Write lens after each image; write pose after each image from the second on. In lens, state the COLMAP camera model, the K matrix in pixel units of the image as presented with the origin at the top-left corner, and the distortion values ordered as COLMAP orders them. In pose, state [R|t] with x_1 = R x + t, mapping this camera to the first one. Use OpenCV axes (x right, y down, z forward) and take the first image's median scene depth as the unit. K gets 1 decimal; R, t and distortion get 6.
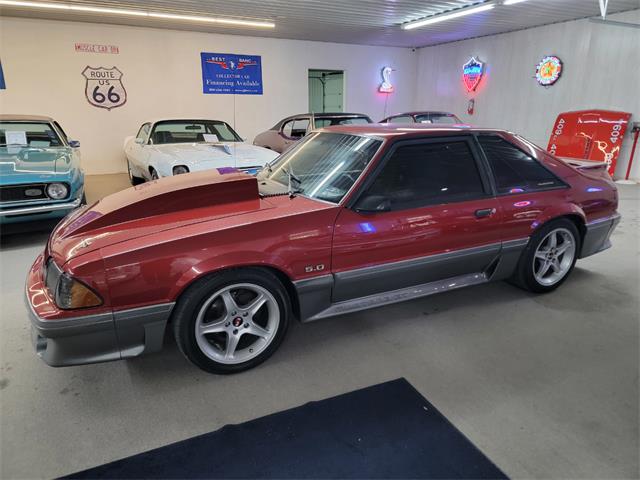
lens RADIAL K [[444.9, 0, 320.0], [0, 444.9, 240.0], [0, 0, 1]] dist [0.080314, -0.074133]
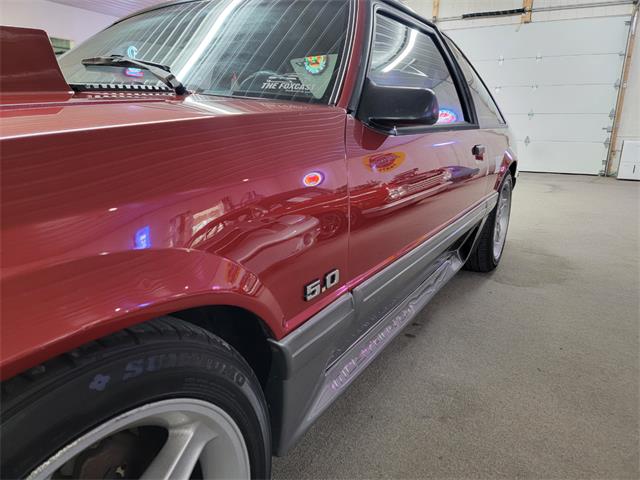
lens RADIAL K [[444.9, 0, 320.0], [0, 444.9, 240.0], [0, 0, 1]] dist [0.080314, -0.074133]
pose [[0.847420, -0.116848, 0.517905, -0.179175], [0.129049, 0.991559, 0.012556, 0.027606], [-0.515001, 0.056195, 0.855346, 0.723580]]
